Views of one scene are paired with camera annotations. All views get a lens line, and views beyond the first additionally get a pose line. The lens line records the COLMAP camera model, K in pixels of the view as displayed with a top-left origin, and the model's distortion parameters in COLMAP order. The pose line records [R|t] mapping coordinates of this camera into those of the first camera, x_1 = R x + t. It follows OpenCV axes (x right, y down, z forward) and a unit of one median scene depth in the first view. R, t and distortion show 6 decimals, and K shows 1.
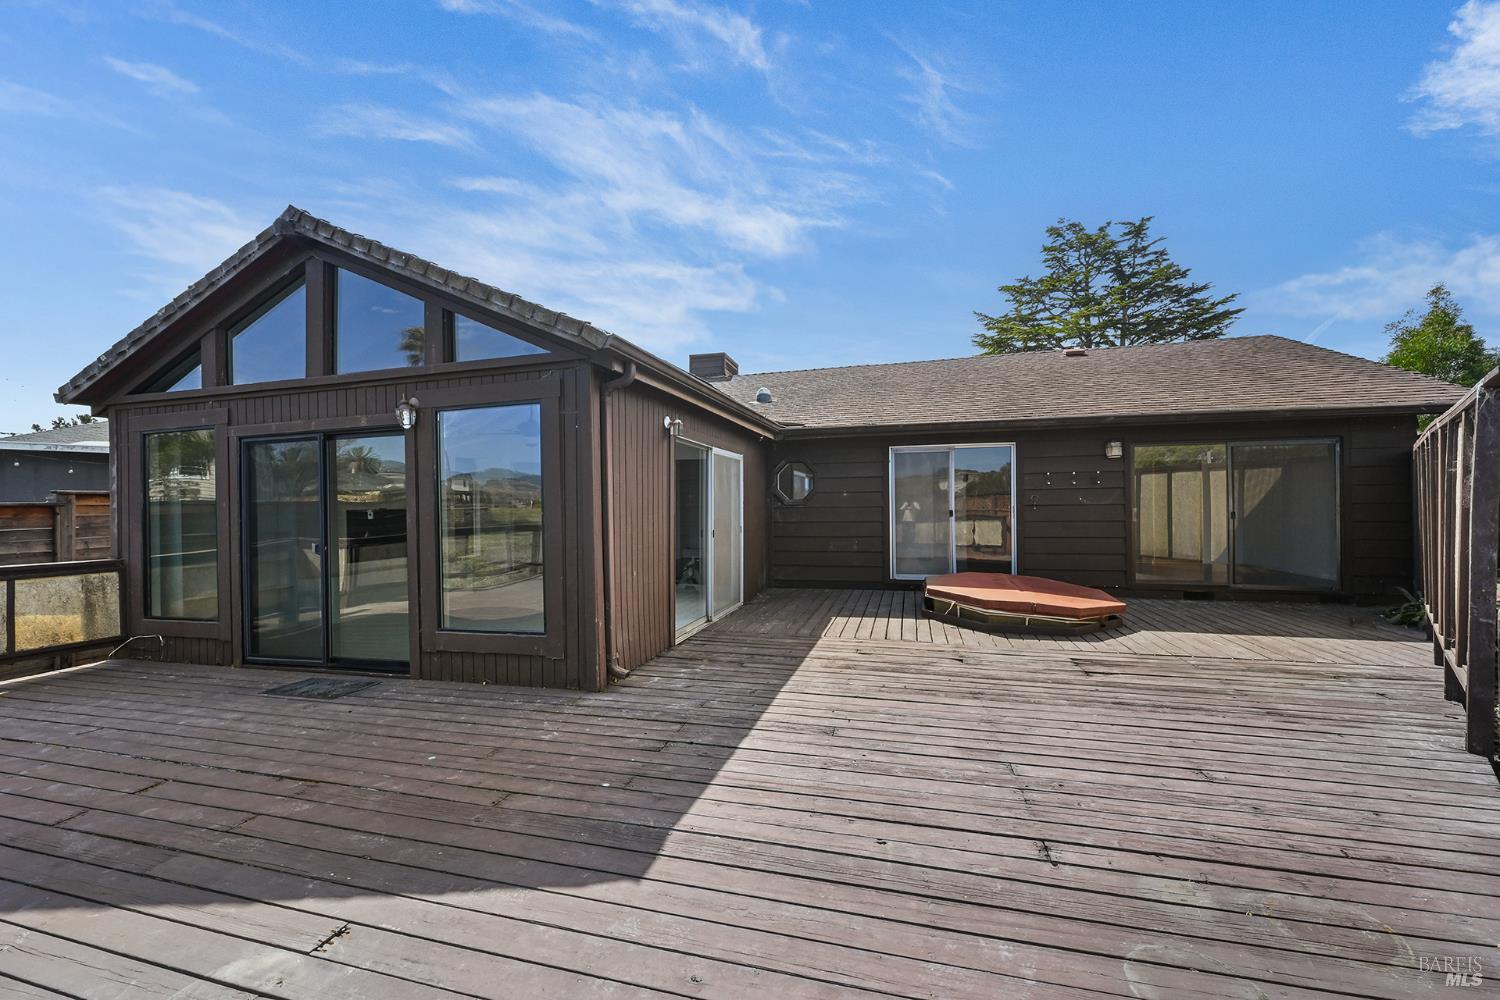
lens RADIAL K [[584.3, 0, 745.9], [0, 584.3, 499.7], [0, 0, 1]] dist [0.000399, 0.000051]
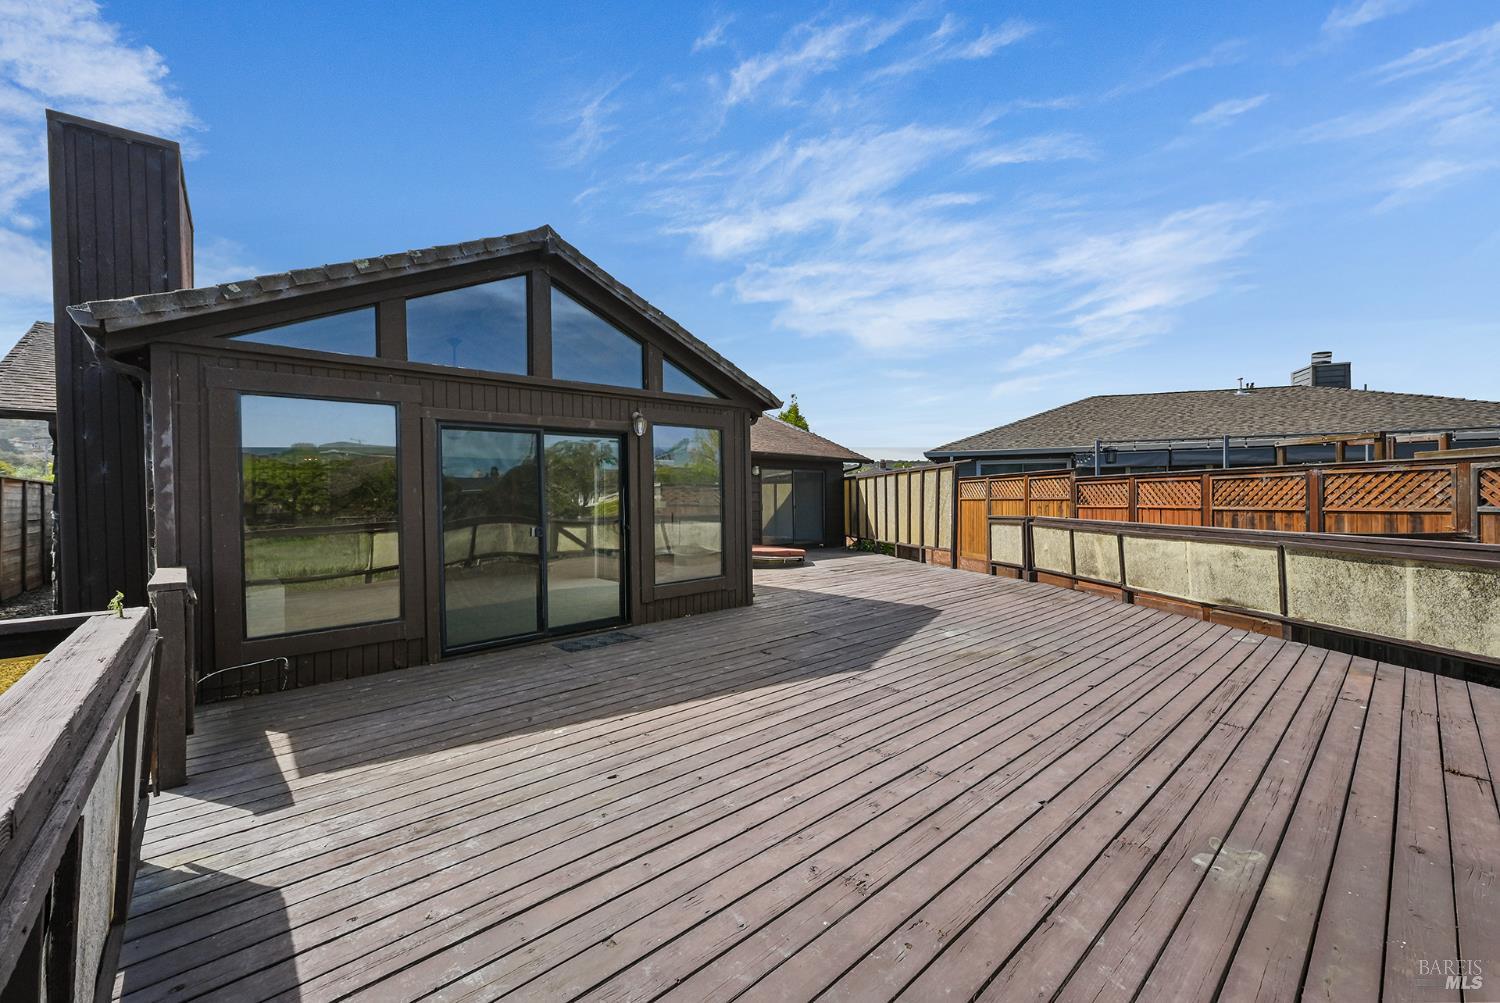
lens RADIAL K [[588.6, 0, 750.0], [0, 588.6, 501.5], [0, 0, 1]] dist [-0.000411, -0.000001]
pose [[0.543818, 0.006684, 0.839177, -0.919714], [-0.001461, 0.999974, -0.007018, 0.021469], [-0.839202, 0.002591, 0.543814, 0.035069]]
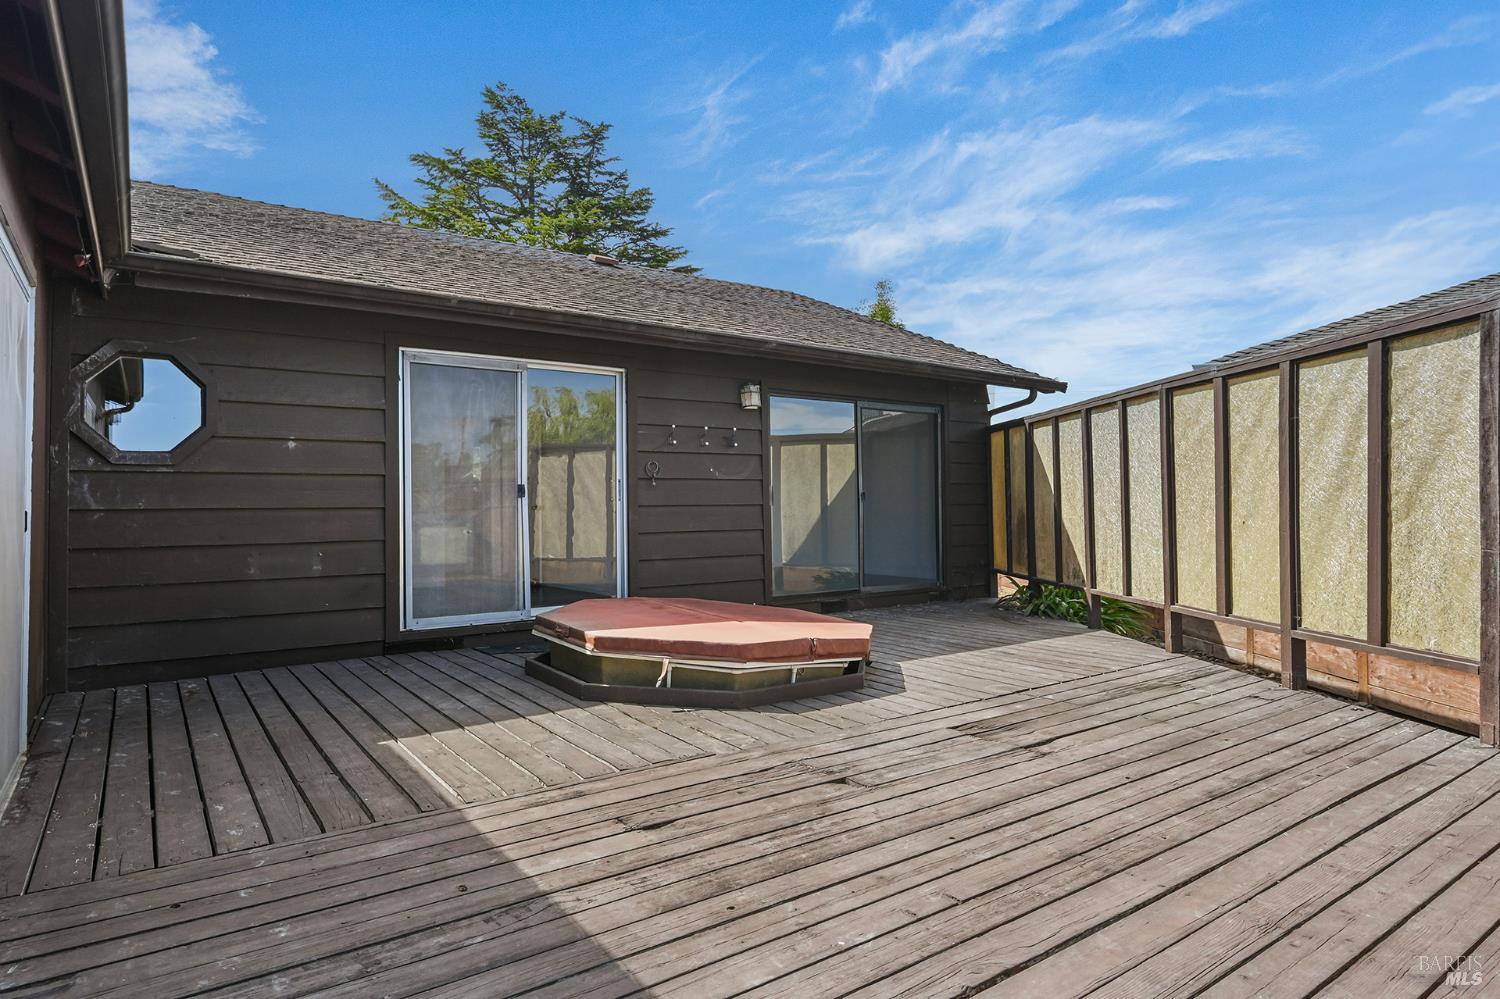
lens RADIAL K [[846.6, 0, 747.2], [0, 846.6, 494.6], [0, 0, 1]] dist [0.000157, 0.000545]
pose [[0.627113, 0.016644, 0.778750, -0.121784], [-0.006546, 0.999849, -0.016098, 0.041797], [-0.778901, 0.004997, 0.627127, 0.414914]]
